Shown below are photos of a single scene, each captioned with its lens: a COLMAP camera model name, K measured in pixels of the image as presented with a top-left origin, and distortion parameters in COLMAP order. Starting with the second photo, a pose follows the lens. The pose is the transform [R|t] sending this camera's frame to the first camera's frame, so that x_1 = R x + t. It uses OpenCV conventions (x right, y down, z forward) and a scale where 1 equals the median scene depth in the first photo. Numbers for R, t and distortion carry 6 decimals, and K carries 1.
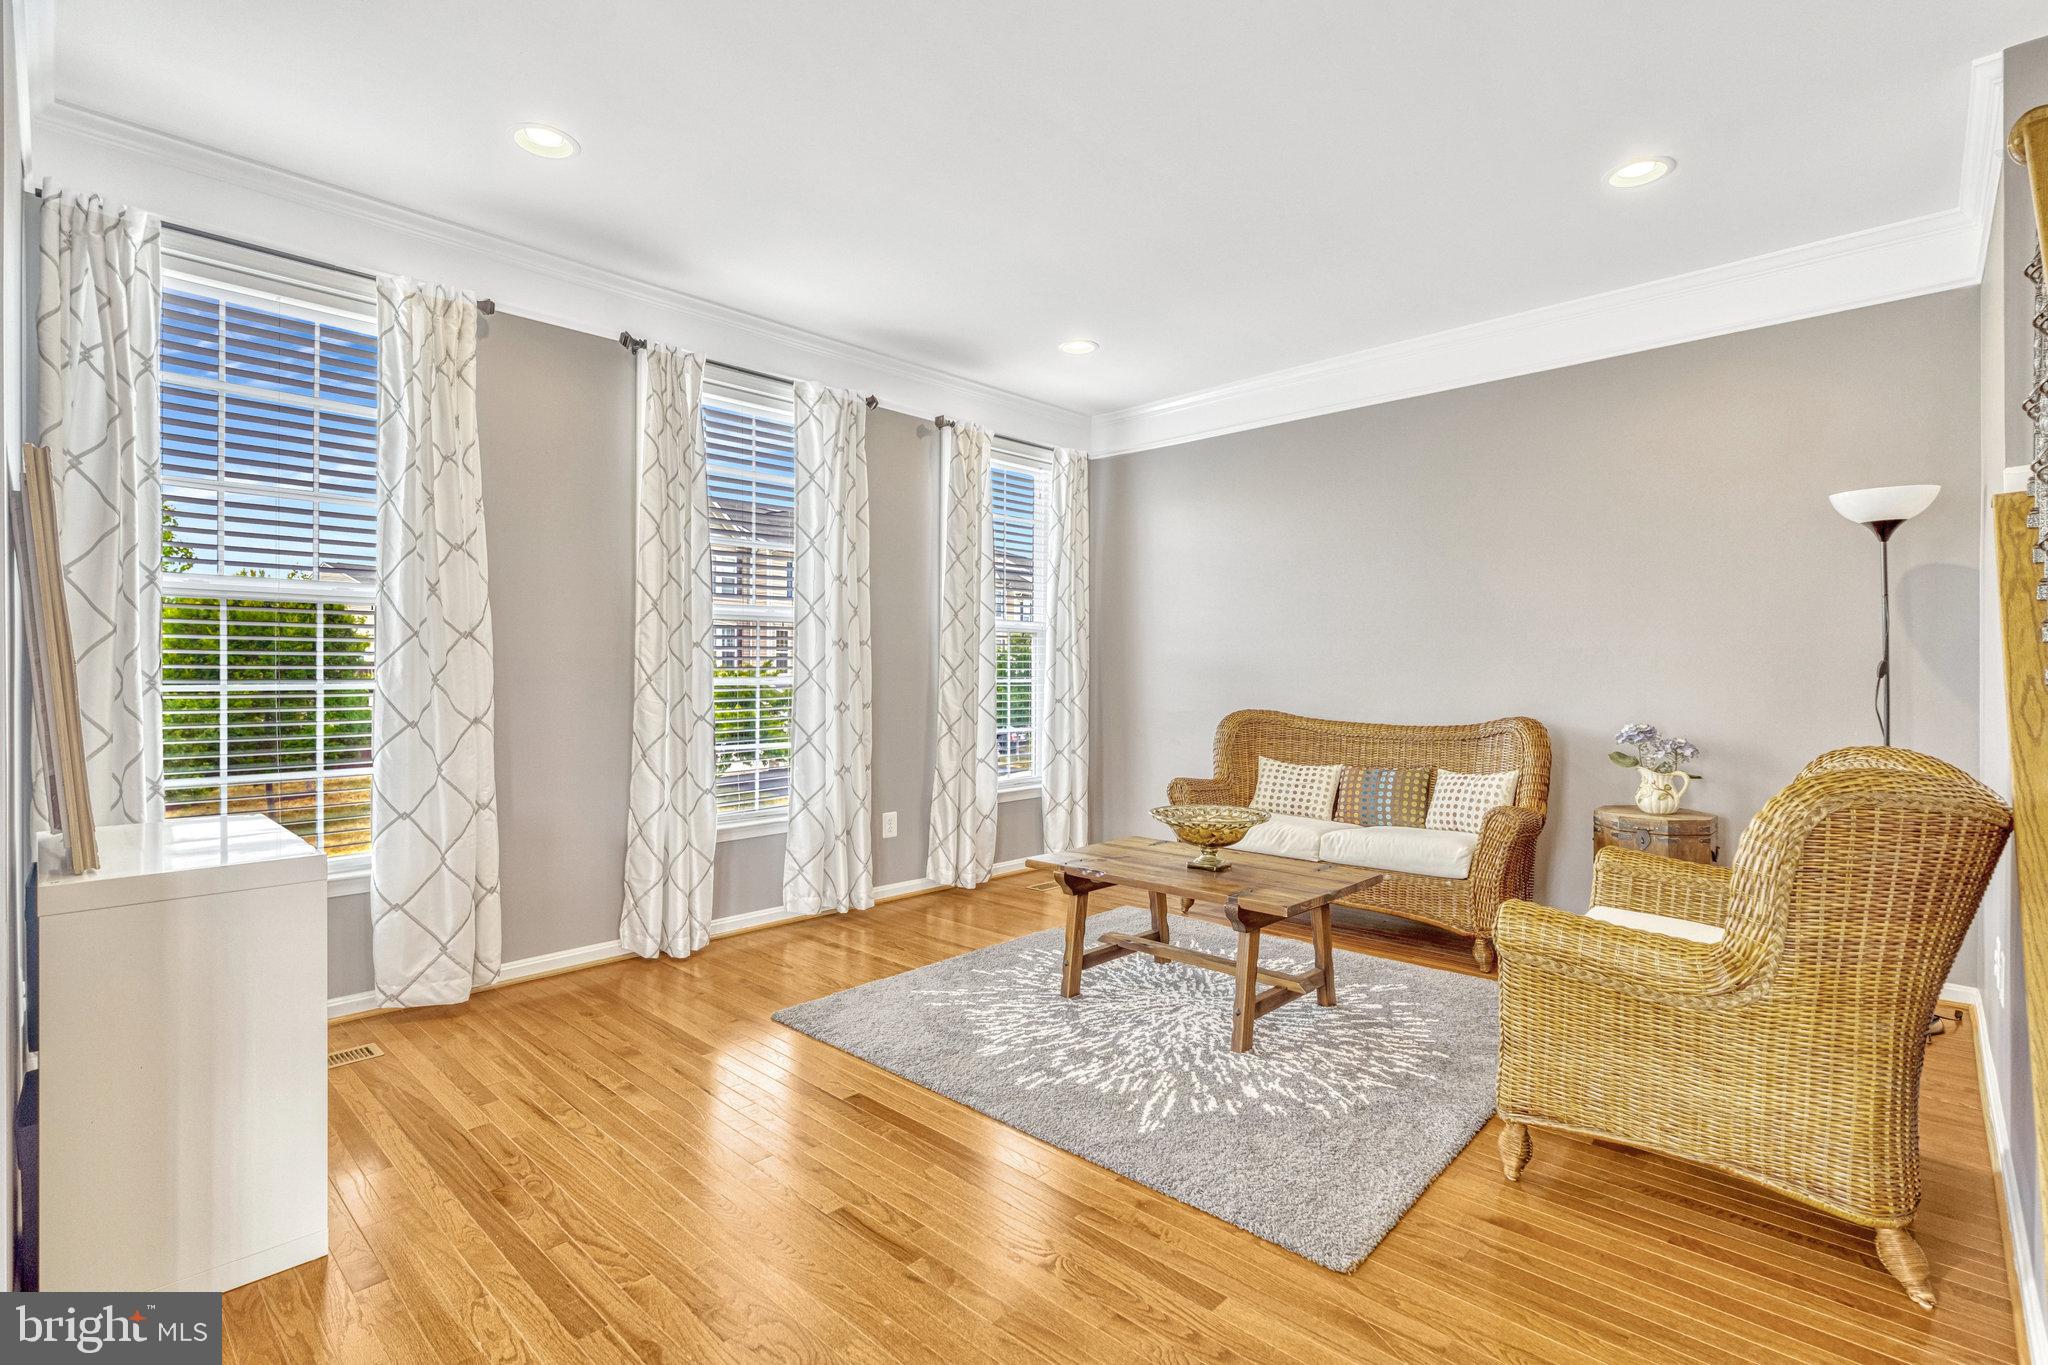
lens RADIAL K [[928.6, 0, 1024.6], [0, 928.6, 684.9], [0, 0, 1]] dist [-0.011688, 0.005203]
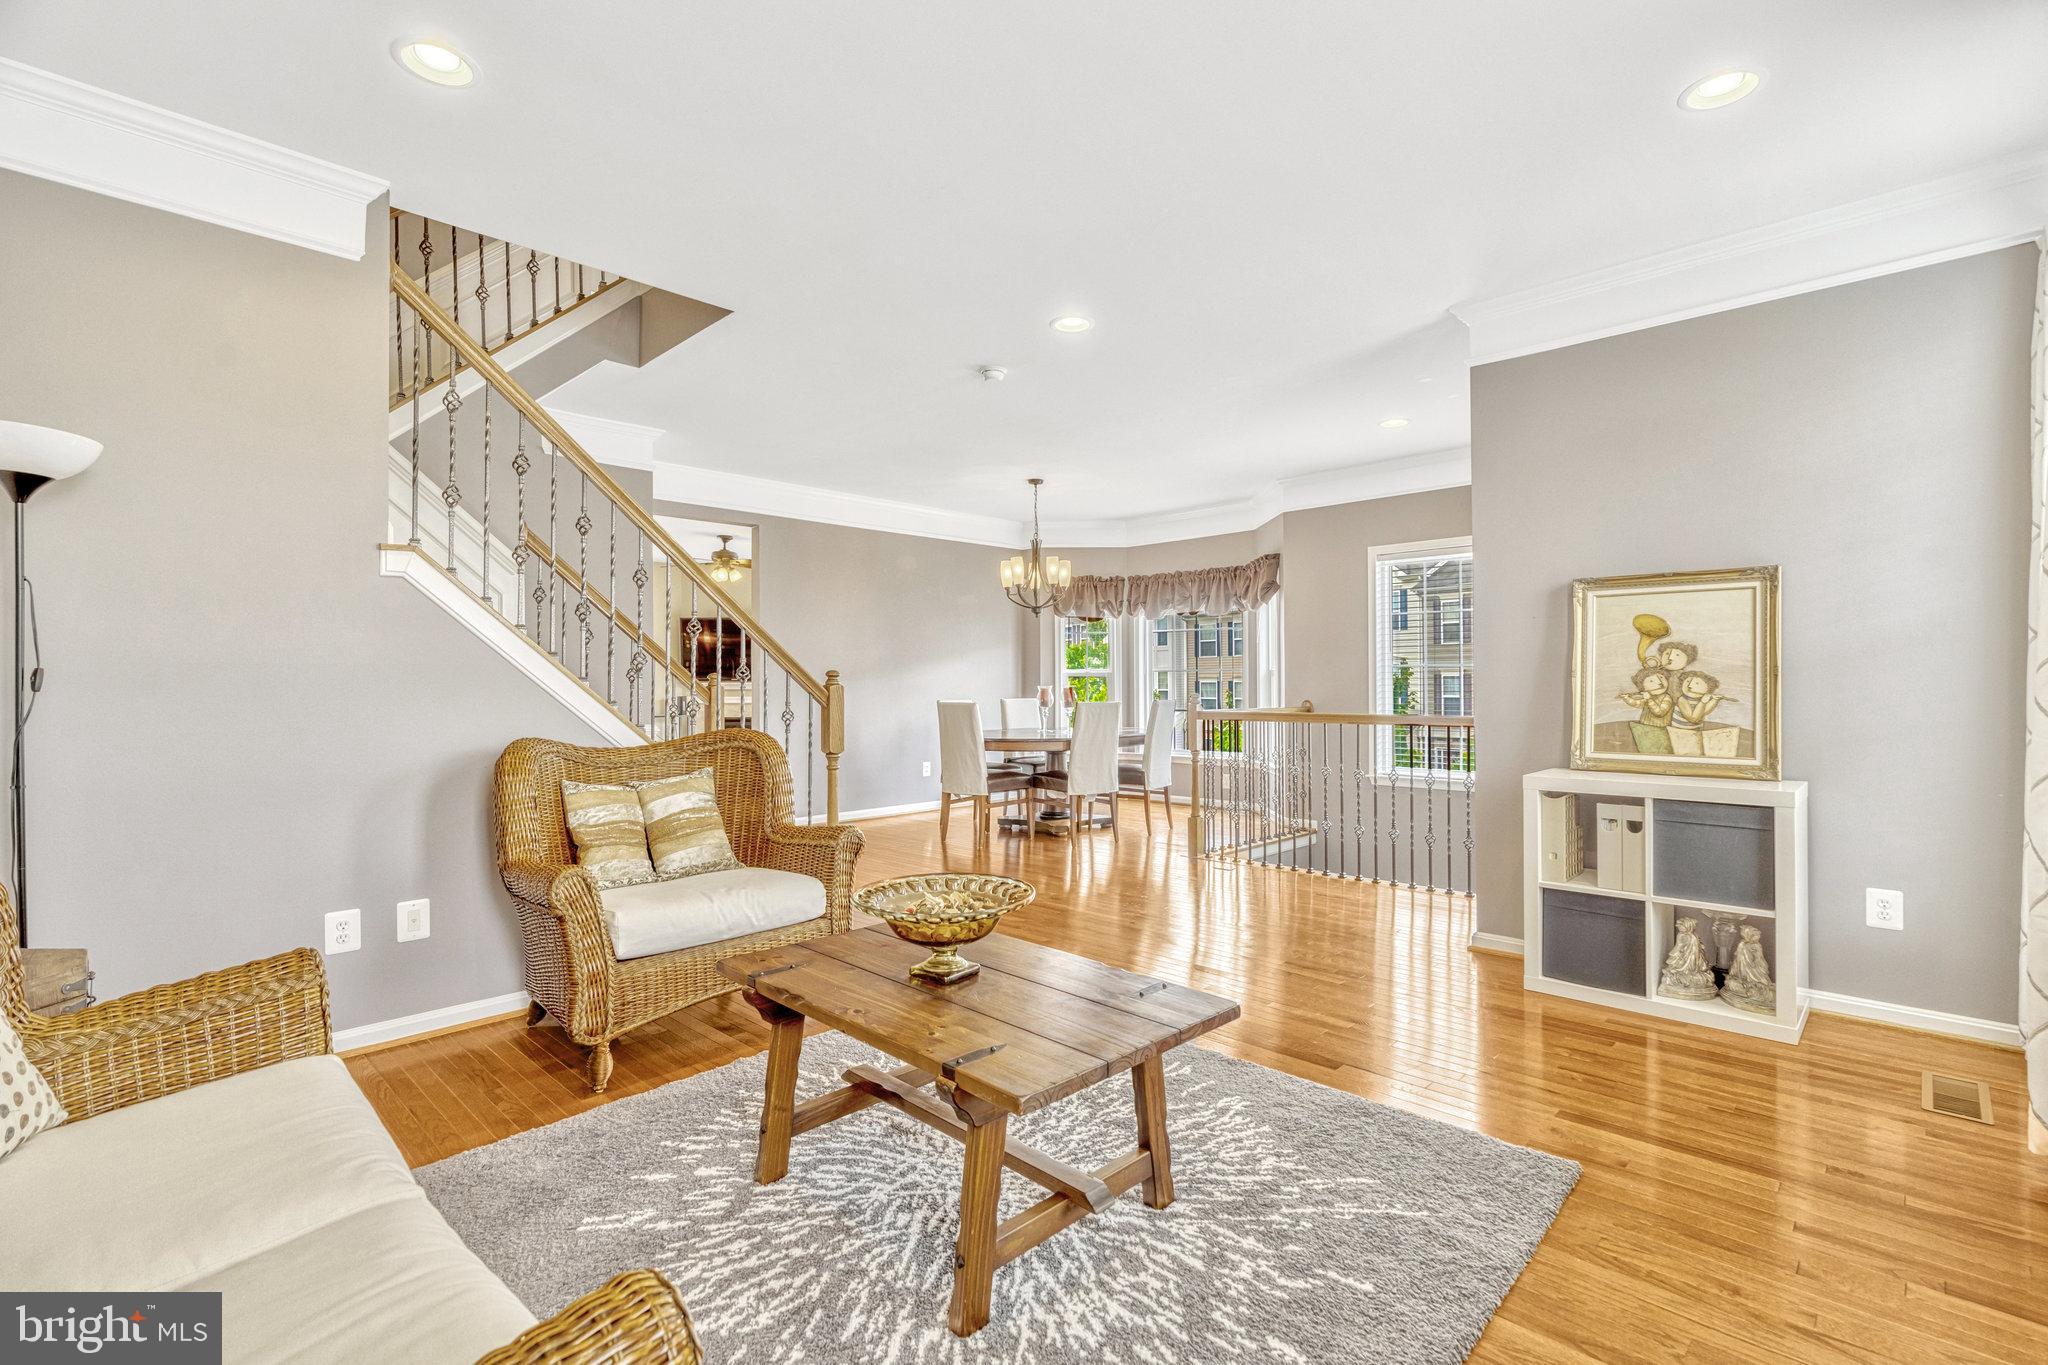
lens RADIAL K [[928.6, 0, 1025.0], [0, 928.6, 684.3], [0, 0, 1]] dist [-0.011688, 0.005203]
pose [[-0.999922, 0.002870, 0.012138, 0.130356], [0.002868, 0.999996, -0.000178, -0.009092], [-0.012139, -0.000143, -0.999926, 1.626916]]
